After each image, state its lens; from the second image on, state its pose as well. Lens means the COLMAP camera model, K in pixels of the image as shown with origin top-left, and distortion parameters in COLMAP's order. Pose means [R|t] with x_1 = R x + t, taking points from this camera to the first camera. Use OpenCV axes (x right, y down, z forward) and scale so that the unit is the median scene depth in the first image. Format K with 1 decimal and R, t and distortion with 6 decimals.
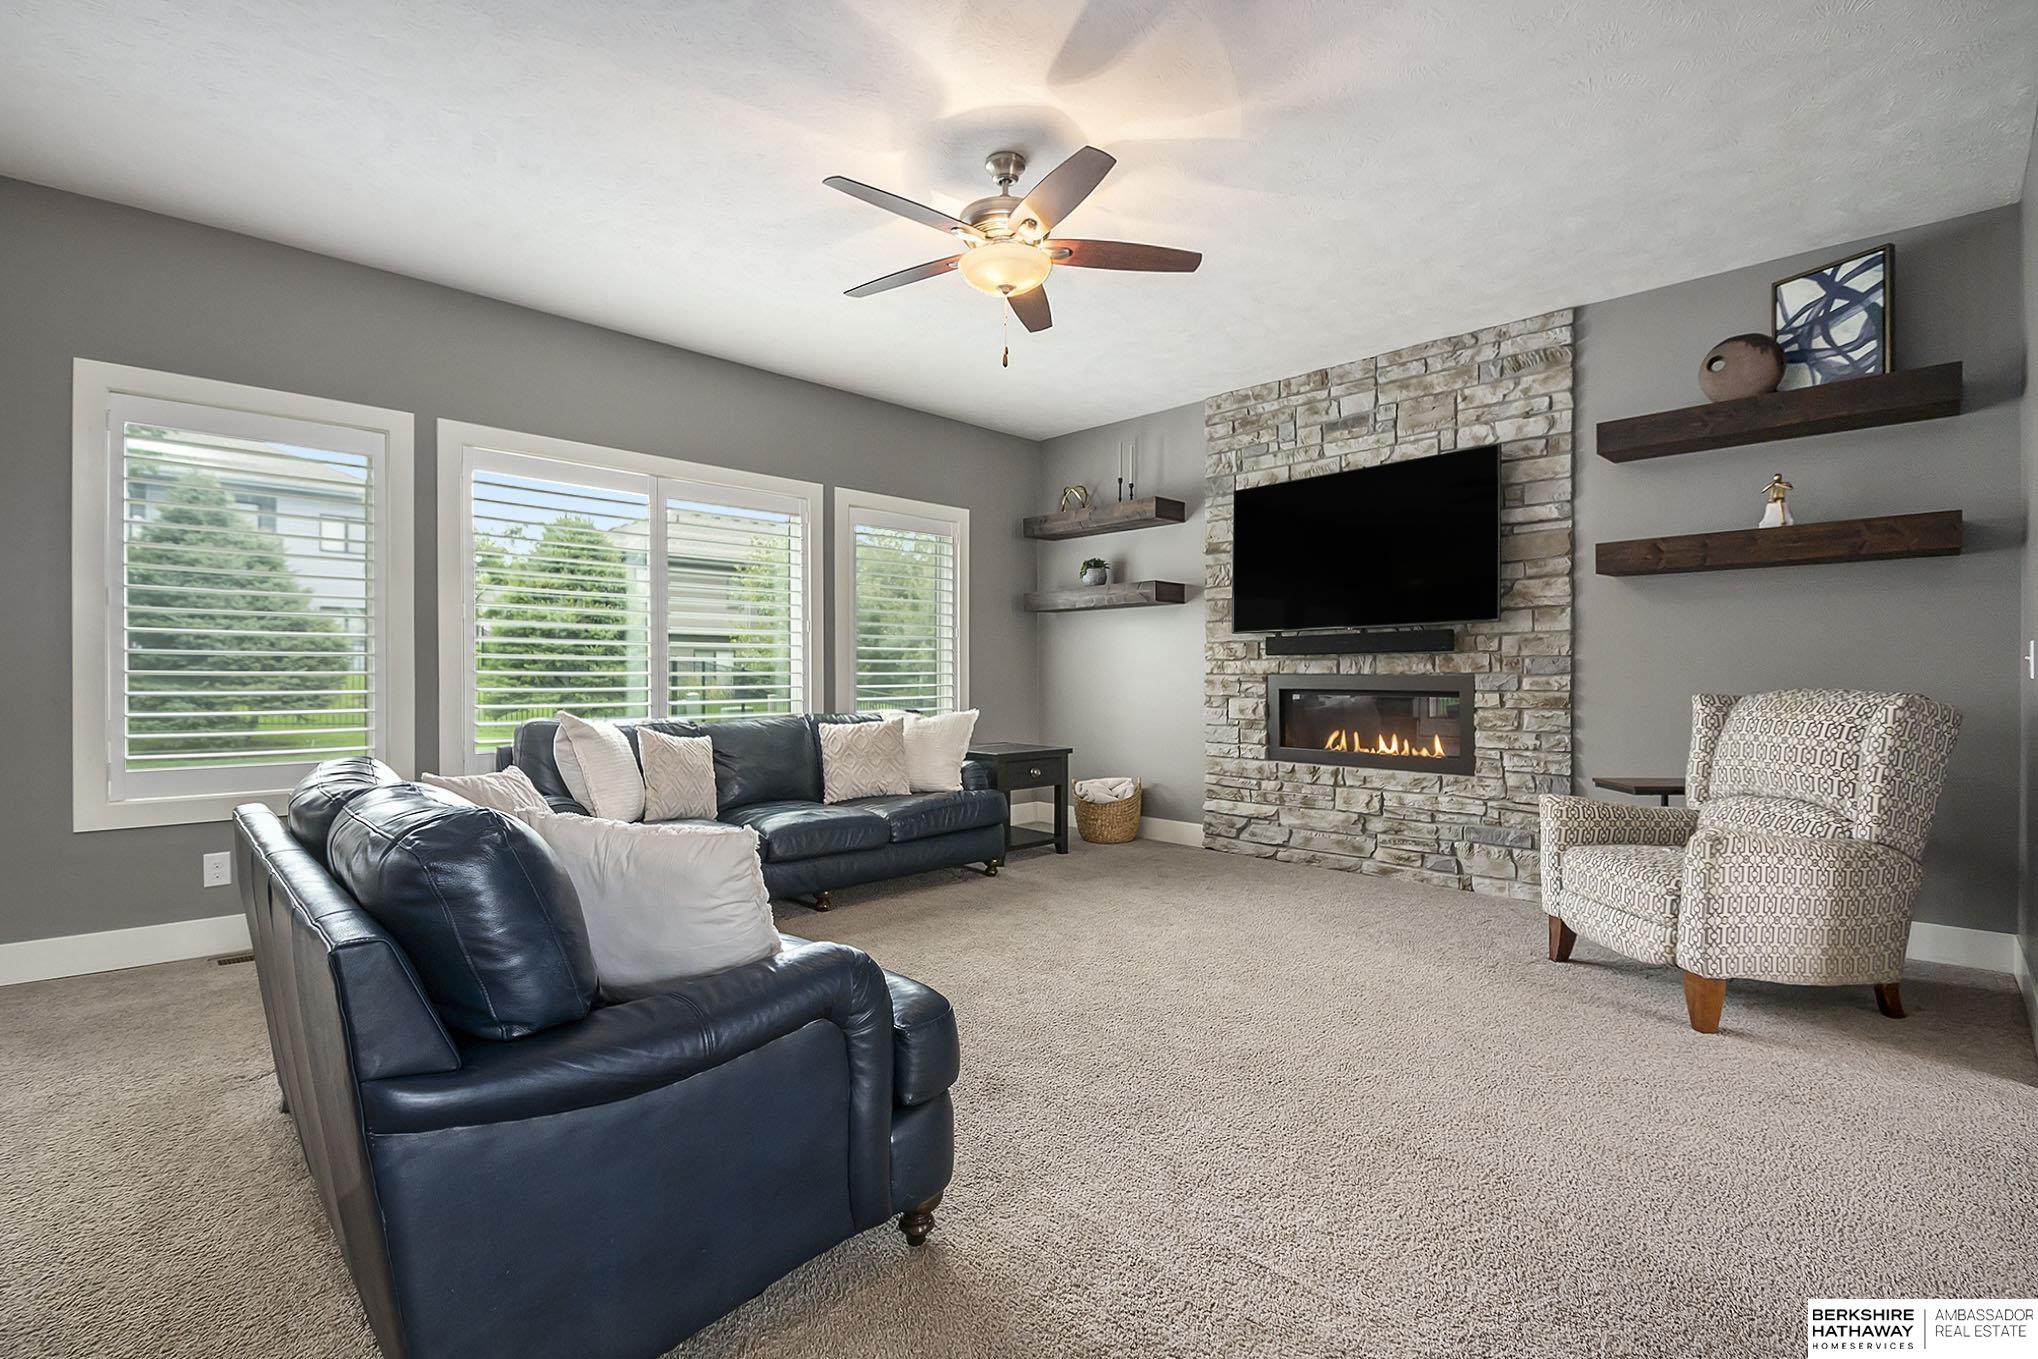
lens RADIAL K [[913.6, 0, 1026.8], [0, 913.6, 671.3], [0, 0, 1]] dist [0.057270, -0.031089]
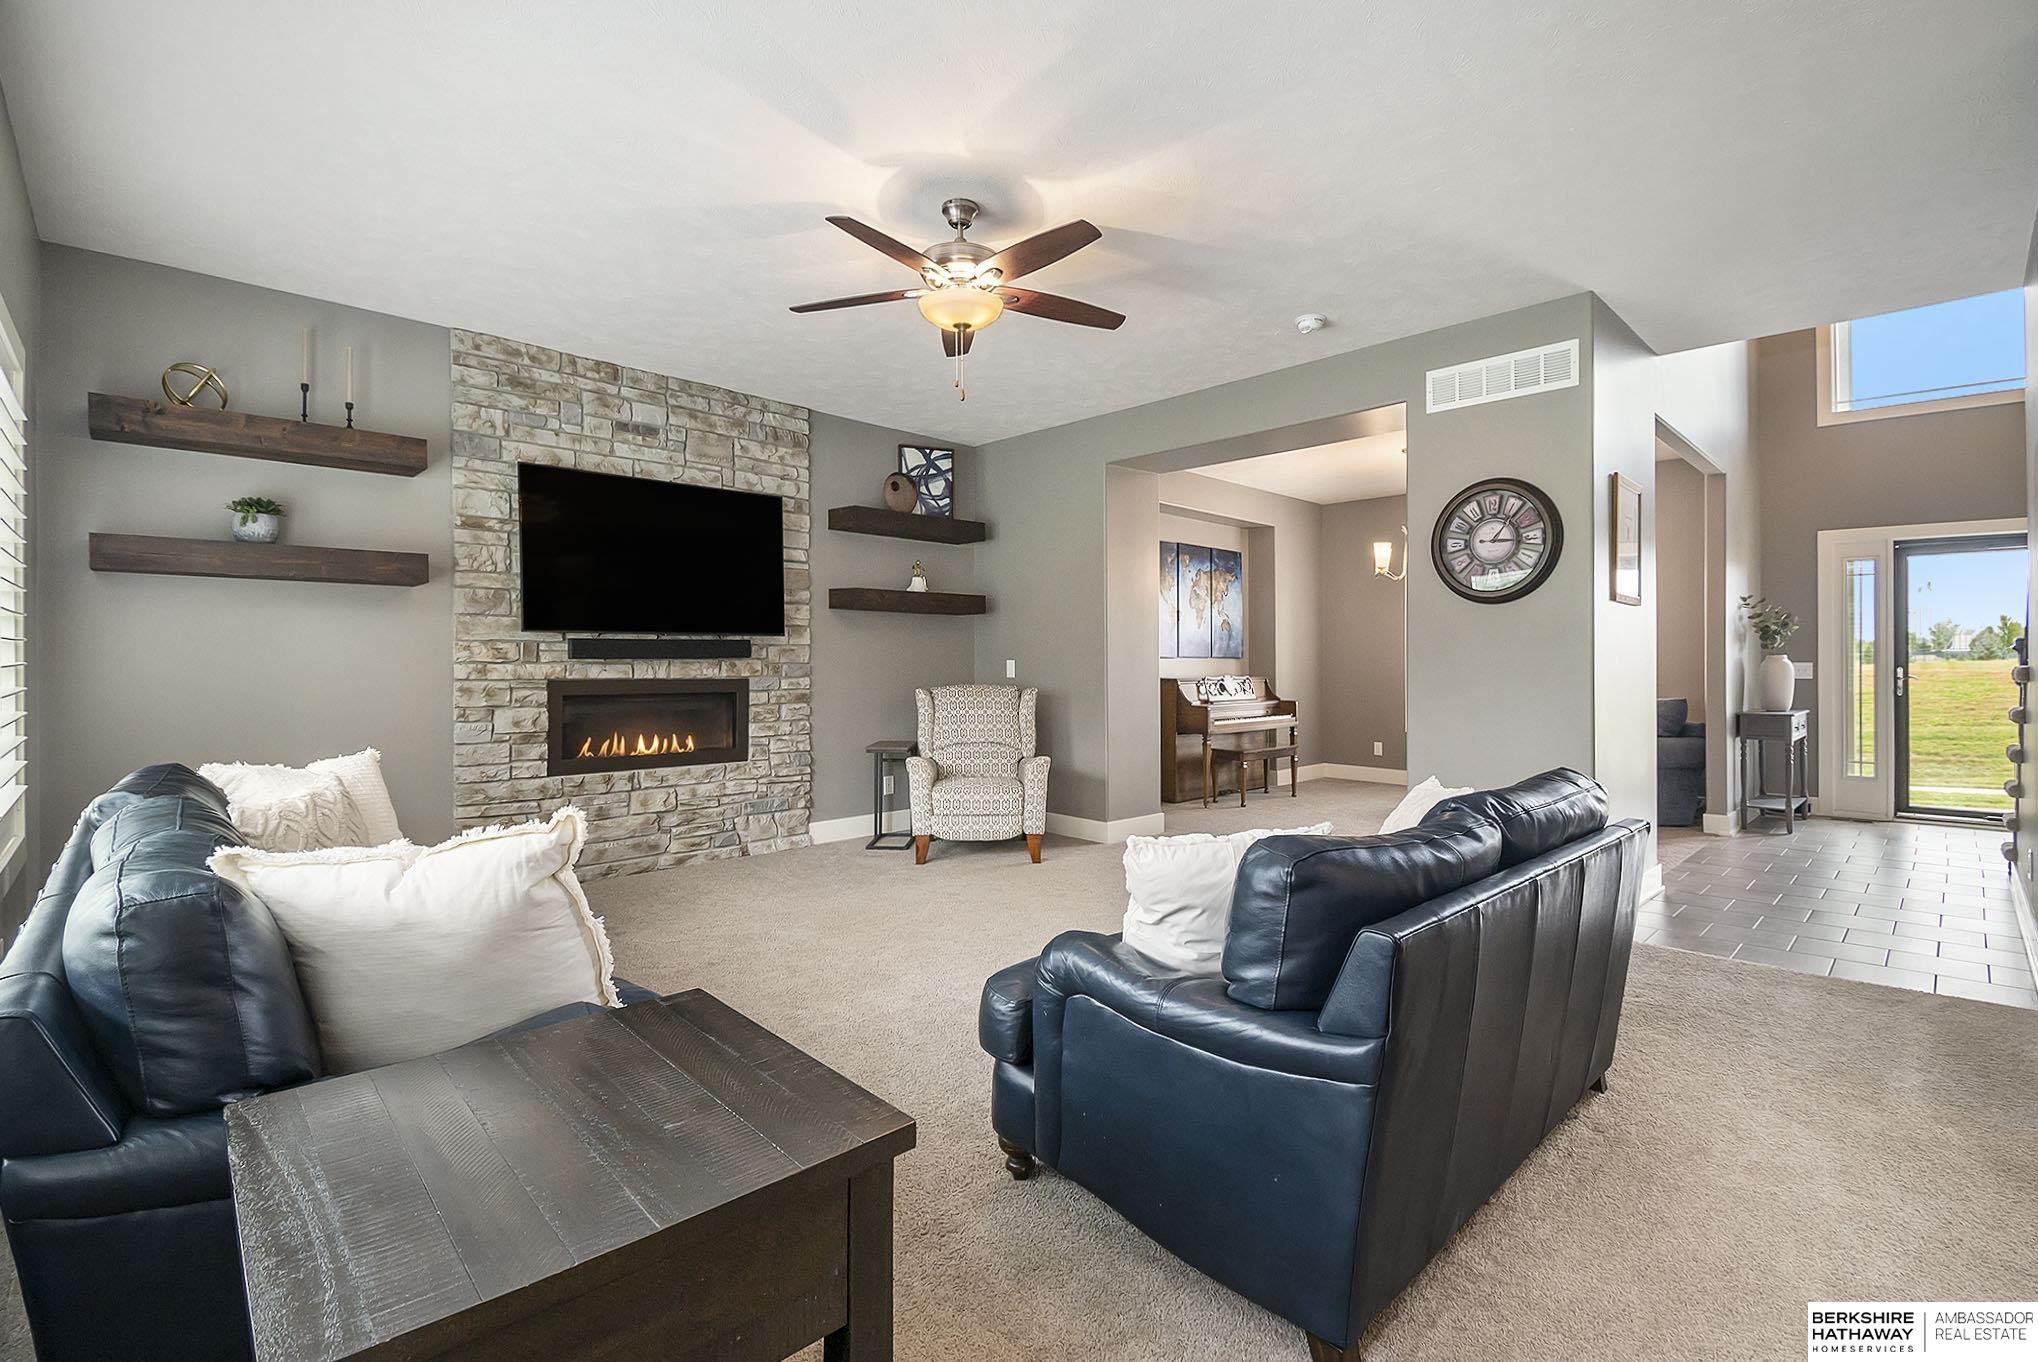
lens RADIAL K [[913.6, 0, 1026.8], [0, 913.6, 672.8], [0, 0, 1]] dist [0.057270, -0.031089]
pose [[0.038257, -0.011659, 0.999200, -0.716546], [-0.006192, 0.999910, 0.011904, -0.019565], [-0.999249, -0.006643, 0.038181, 0.592458]]
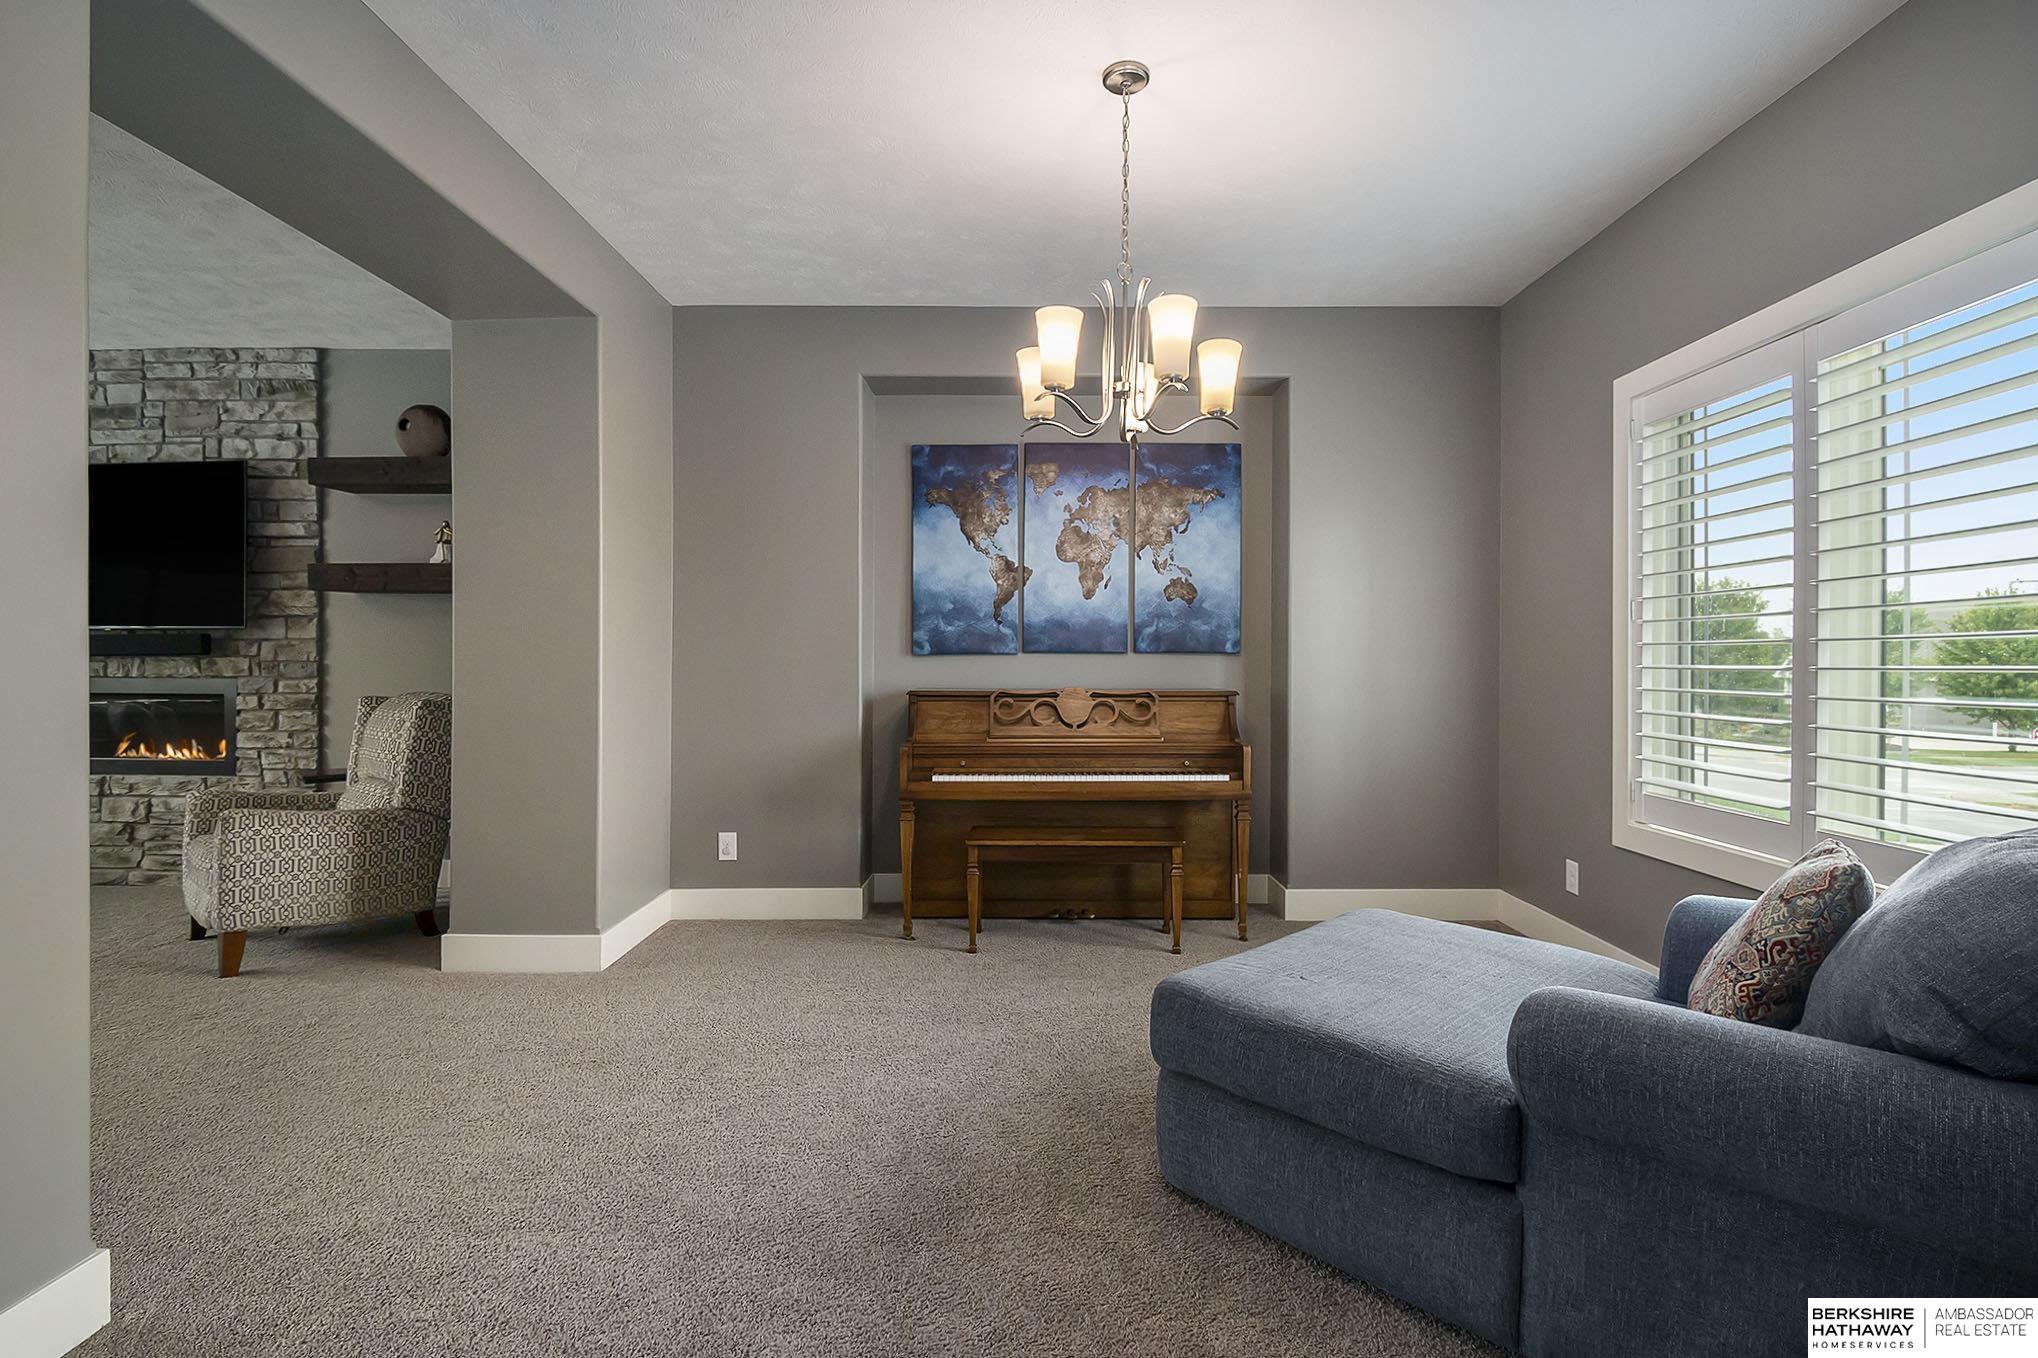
lens RADIAL K [[950.2, 0, 1013.4], [0, 950.2, 666.8], [0, 0, 1]] dist [0.045251, -0.034946]
pose [[0.736230, -0.002696, 0.676726, 0.396114], [-0.005368, 0.999937, 0.009824, -0.024596], [-0.676711, -0.010865, 0.736169, -0.391463]]
